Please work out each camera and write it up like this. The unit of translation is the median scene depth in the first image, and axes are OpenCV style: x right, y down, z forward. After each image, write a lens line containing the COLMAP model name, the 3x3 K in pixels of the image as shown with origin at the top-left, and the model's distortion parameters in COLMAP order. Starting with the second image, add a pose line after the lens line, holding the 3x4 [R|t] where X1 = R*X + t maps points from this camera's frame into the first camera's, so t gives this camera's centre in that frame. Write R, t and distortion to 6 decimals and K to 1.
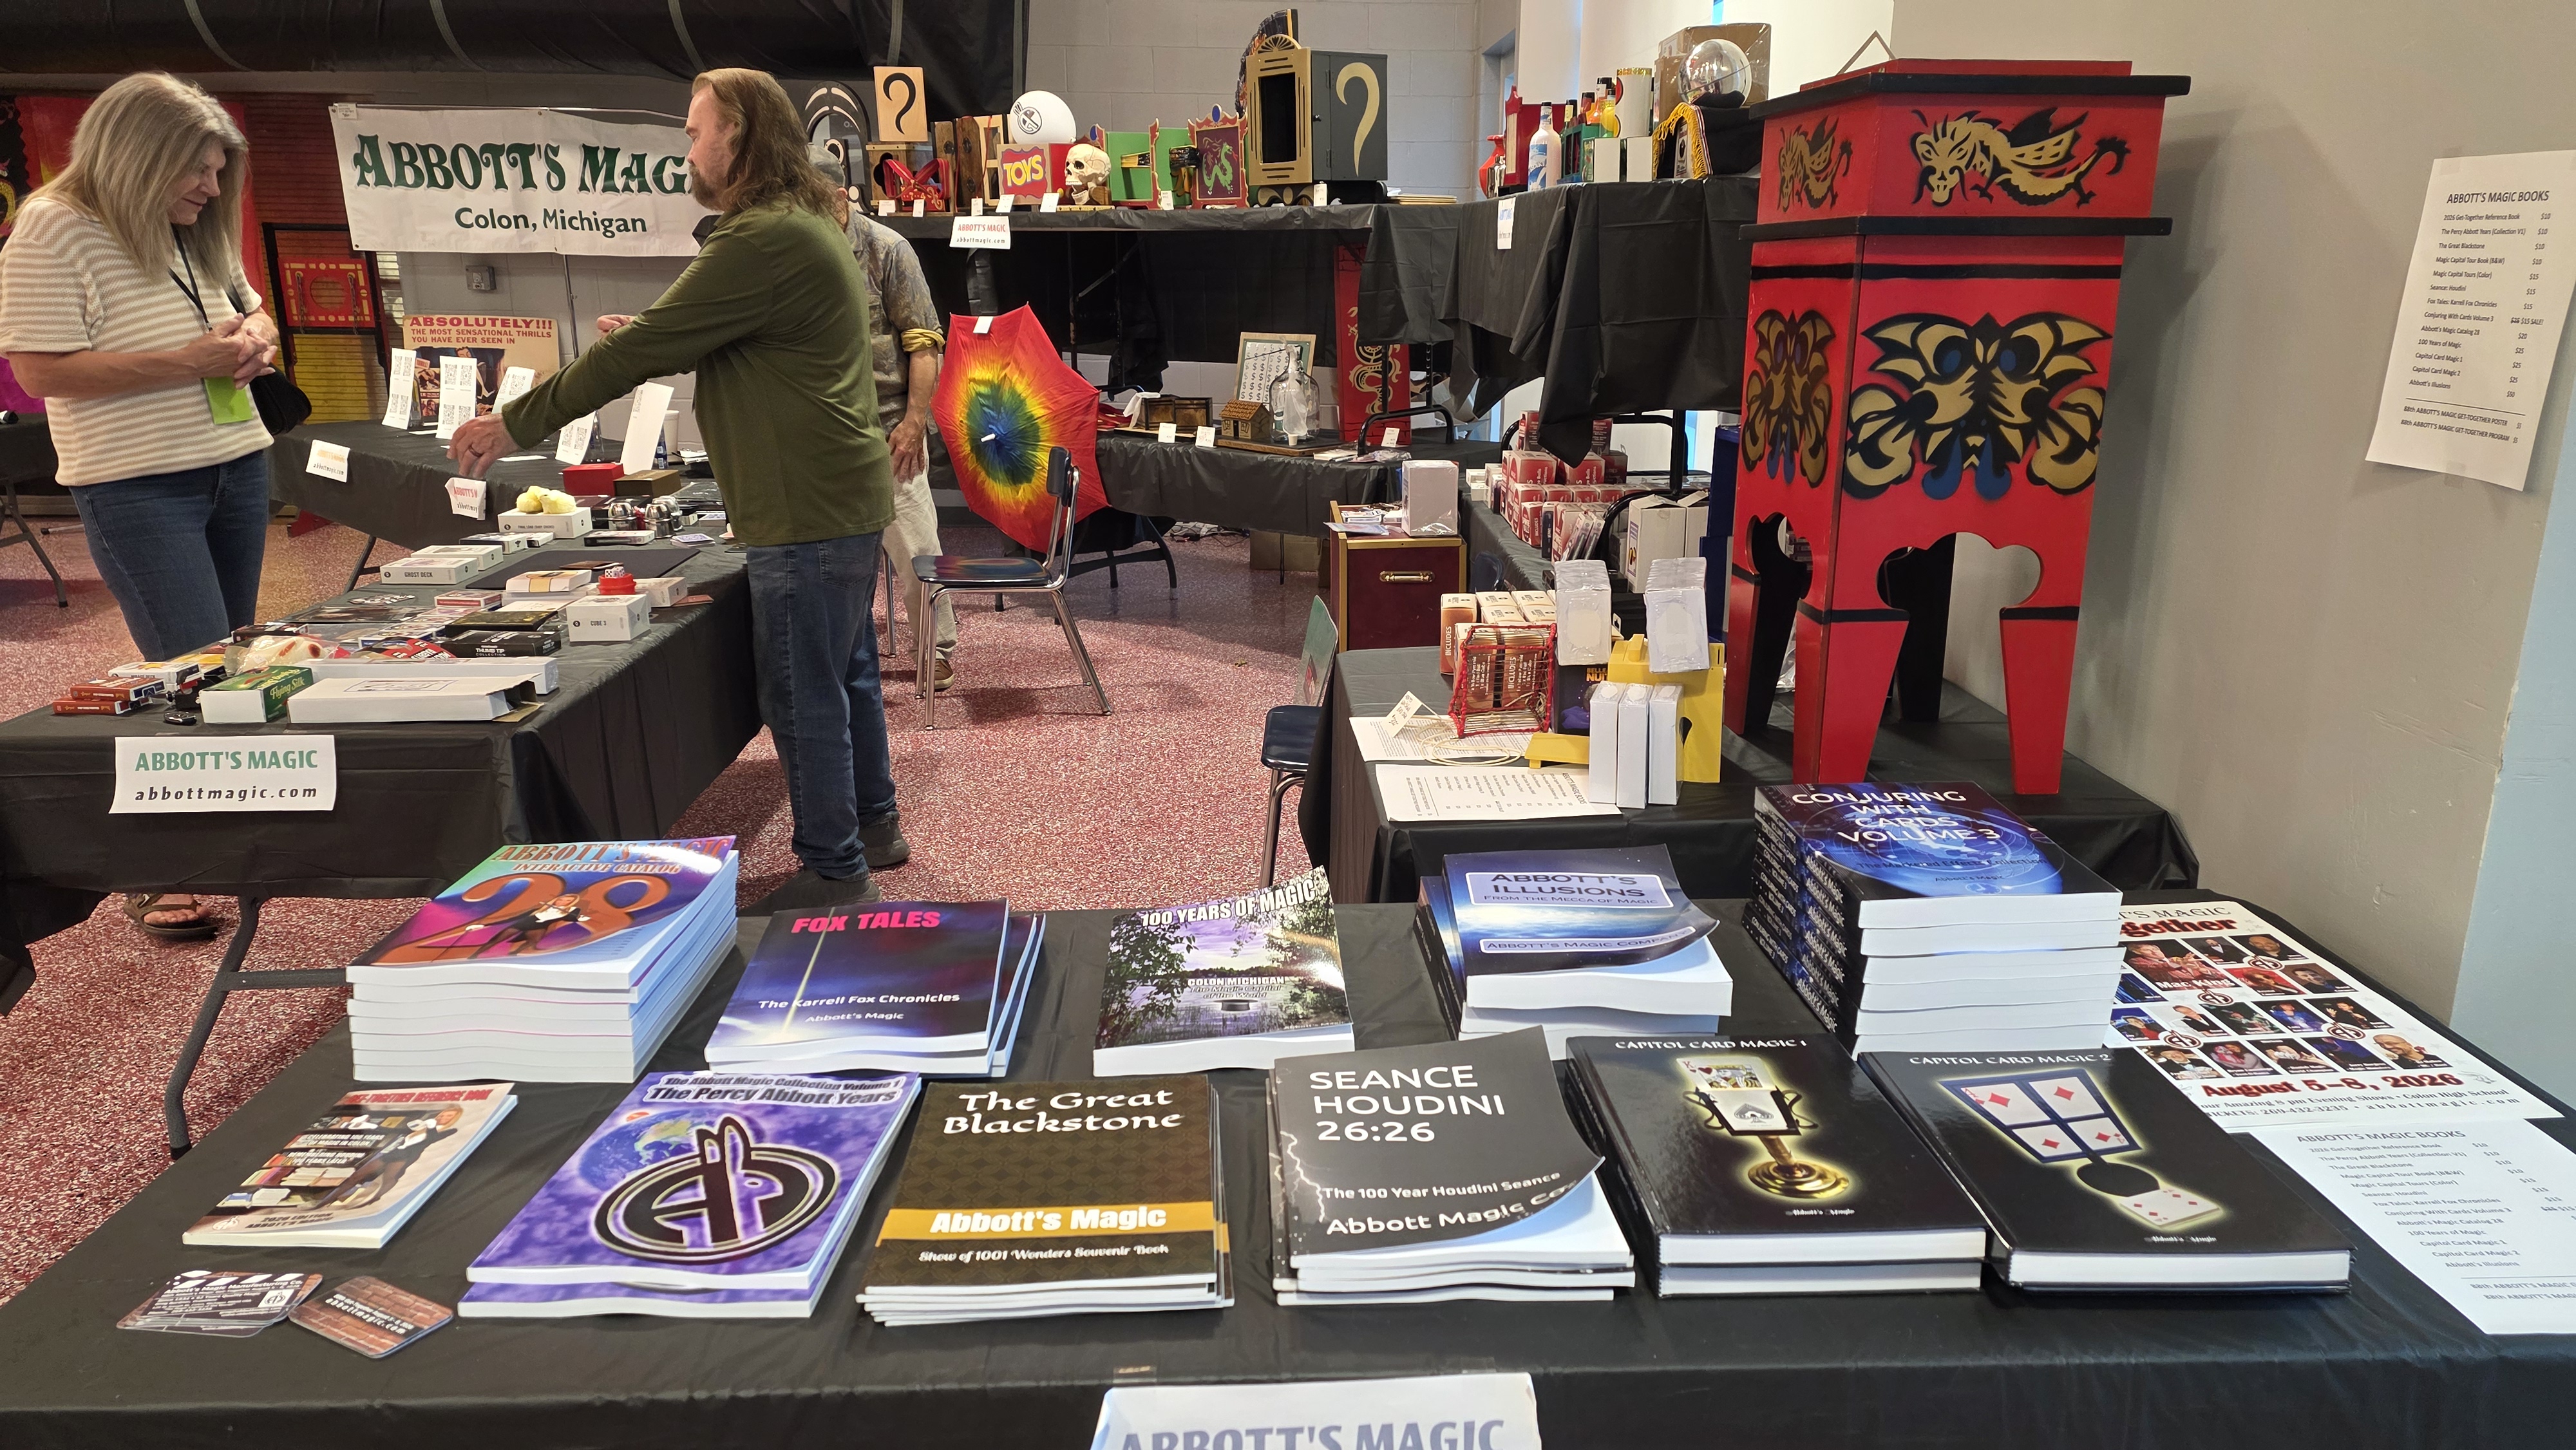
lens RADIAL K [[1676.7, 0, 1288.8], [0, 1676.7, 722.8], [0, 0, 1]] dist [0.074473, -0.056508]
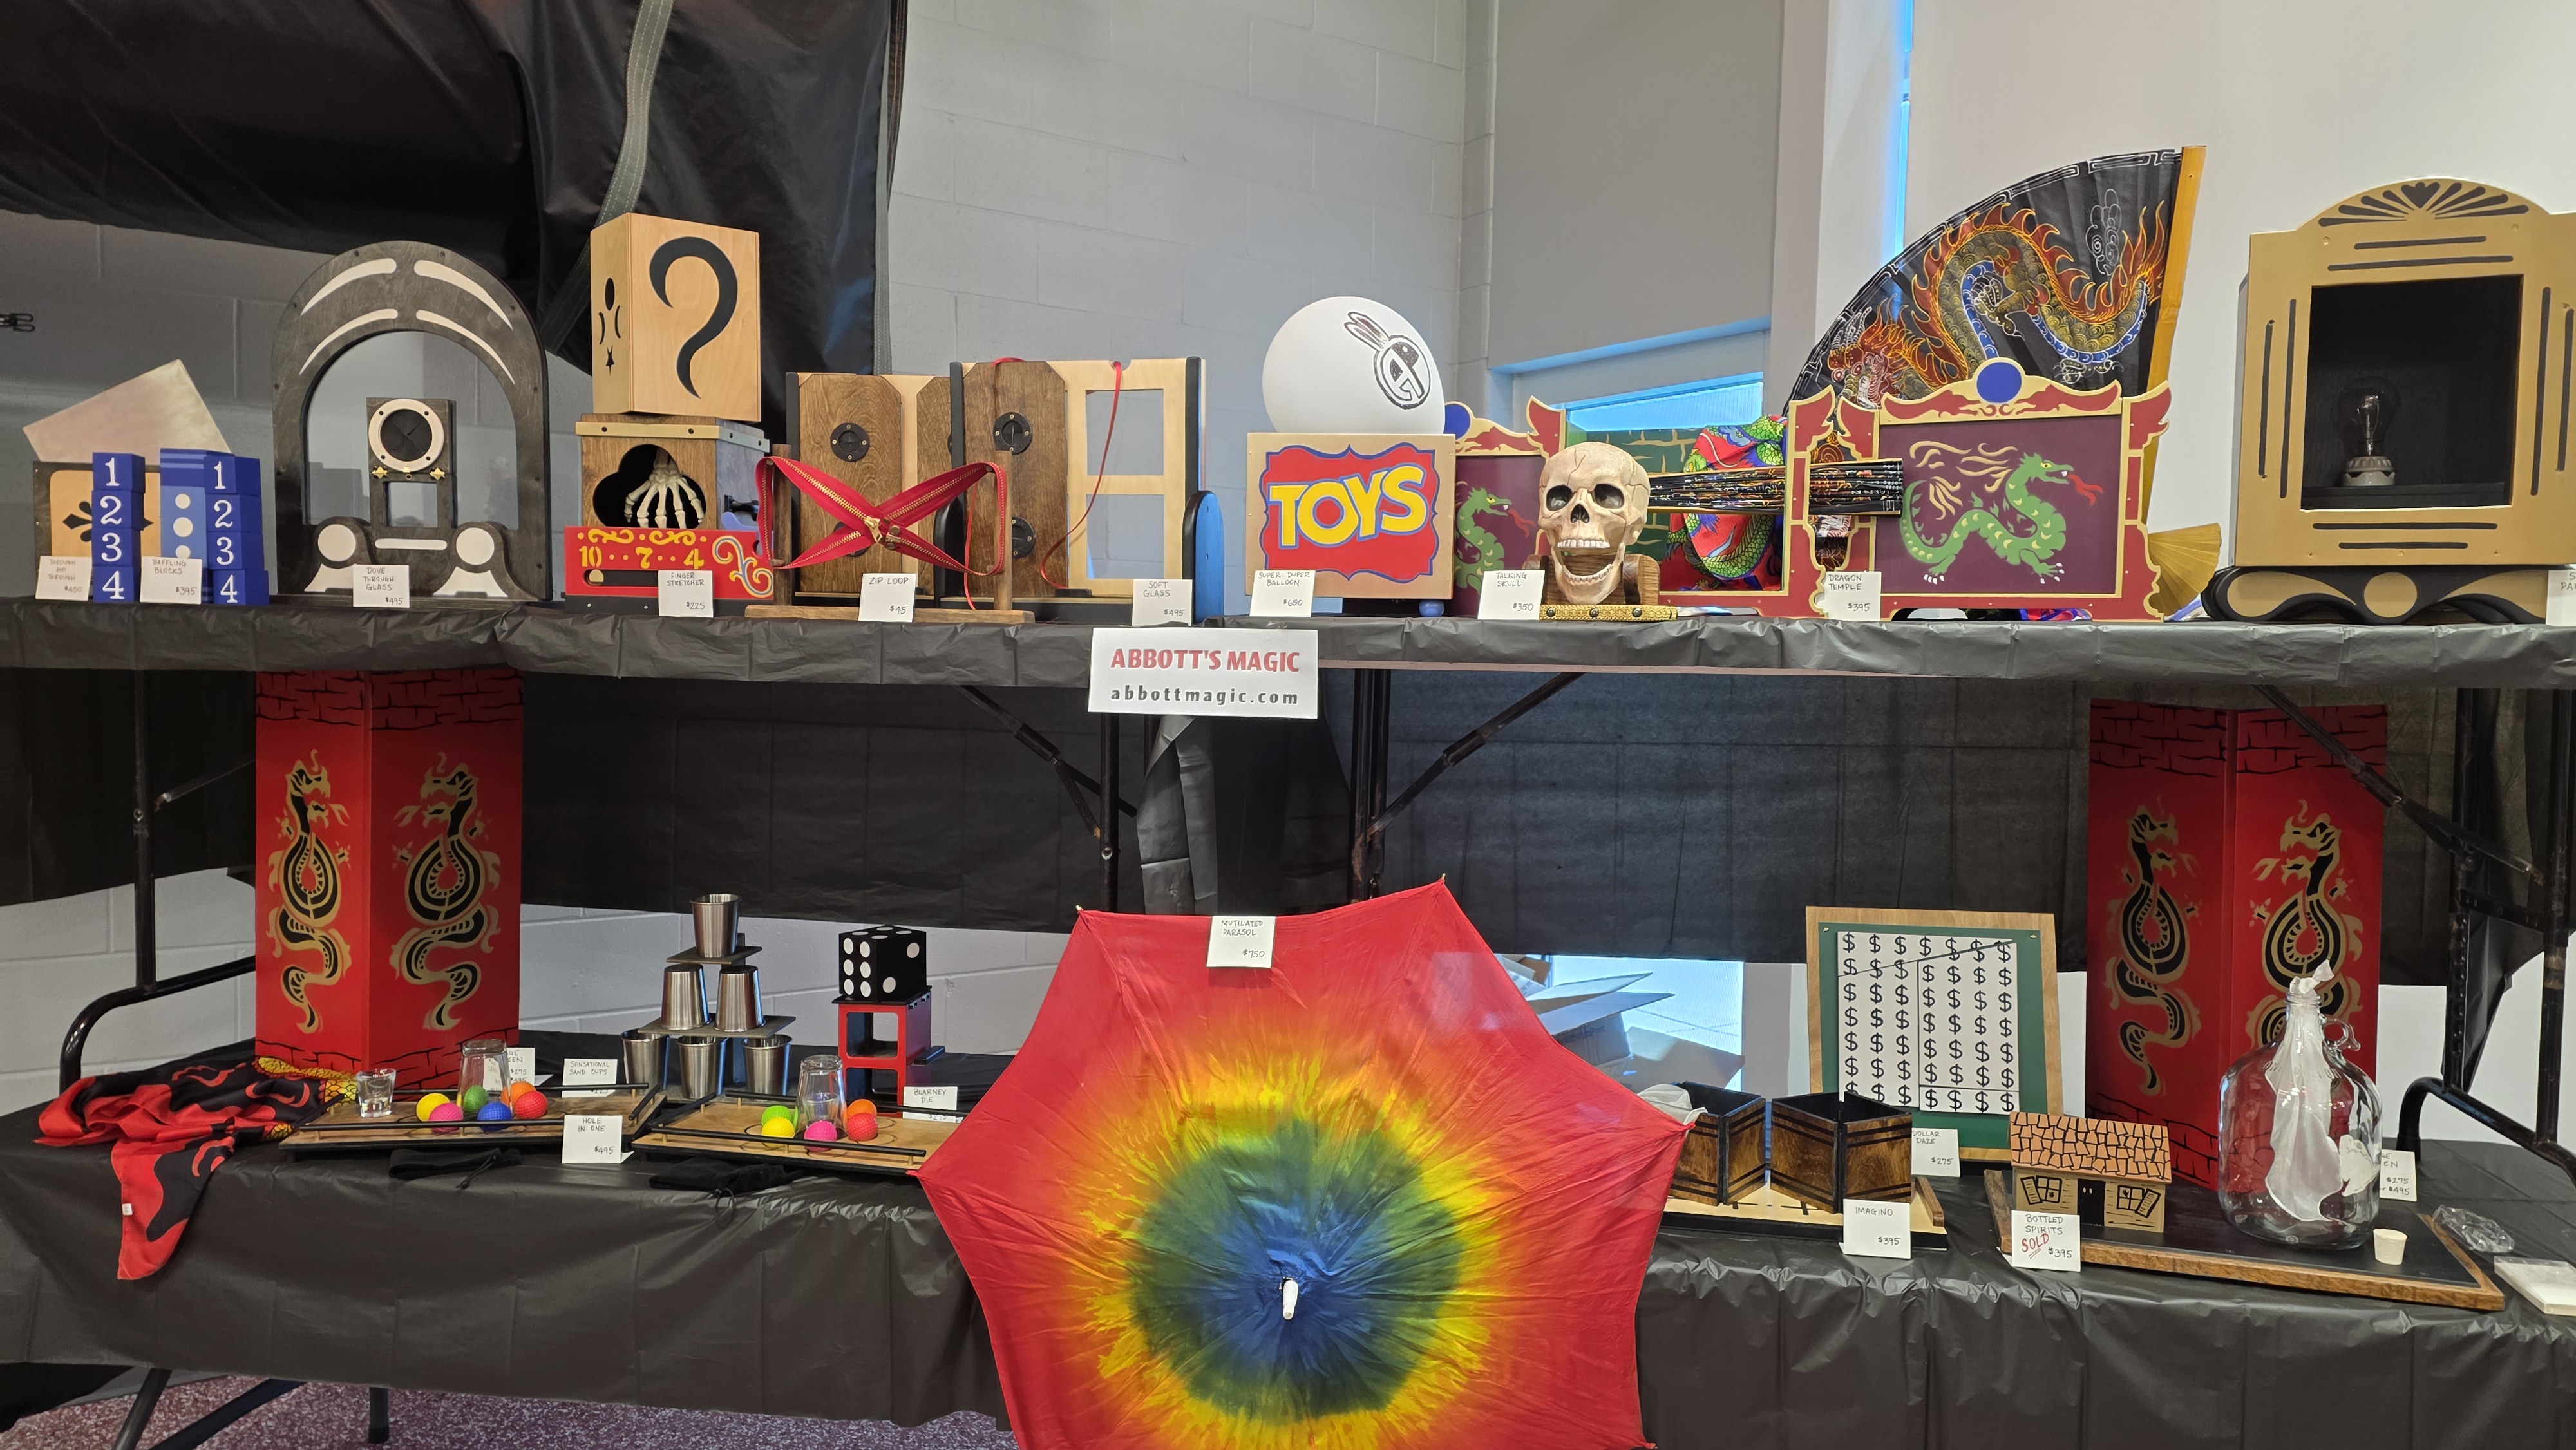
lens RADIAL K [[1676.7, 0, 1341.1], [0, 1676.7, 727.0], [0, 0, 1]] dist [0.074473, -0.056508]
pose [[0.840521, -0.015173, 0.541566, -0.343106], [0.133482, 0.974594, -0.179861, -0.217546], [-0.525078, 0.223466, 0.821192, 0.719010]]
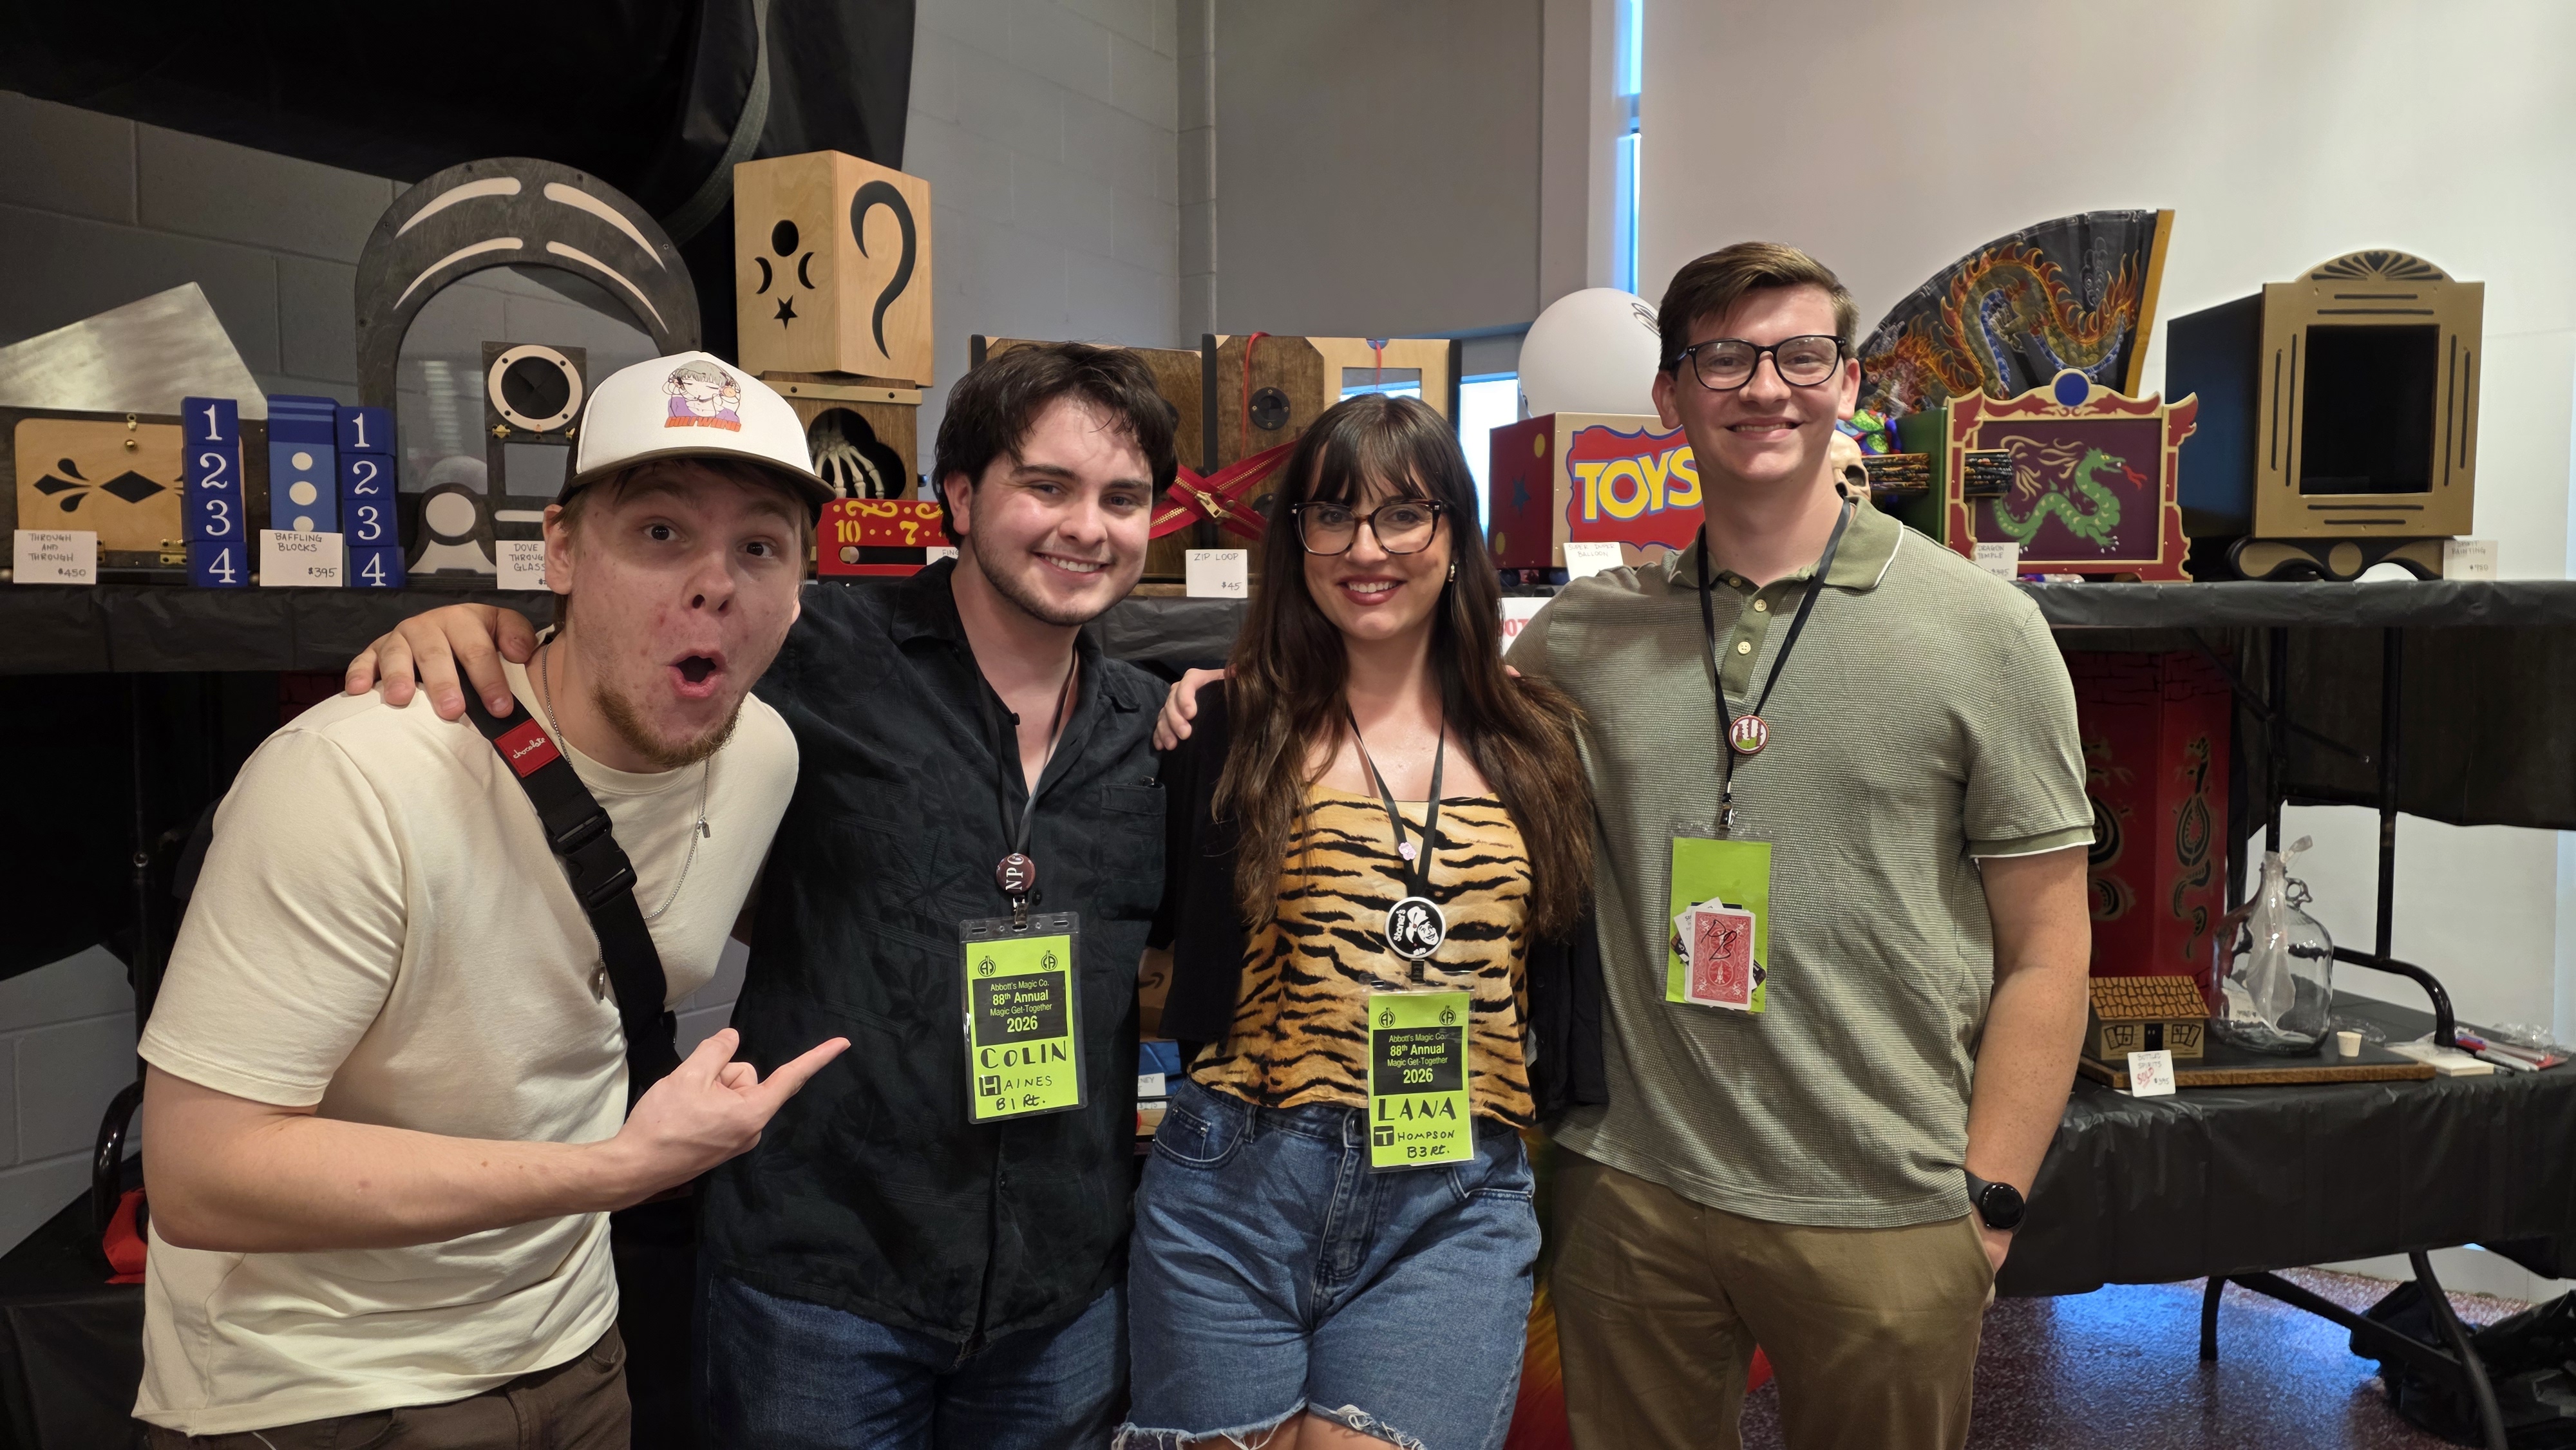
lens RADIAL K [[1676.7, 0, 1275.0], [0, 1676.7, 735.9], [0, 0, 1]] dist [0.074473, -0.056508]
pose [[0.558819, -0.053911, 0.827535, -0.513372], [0.233317, 0.967798, -0.094505, -0.252439], [-0.795792, 0.245889, 0.553402, 0.861448]]
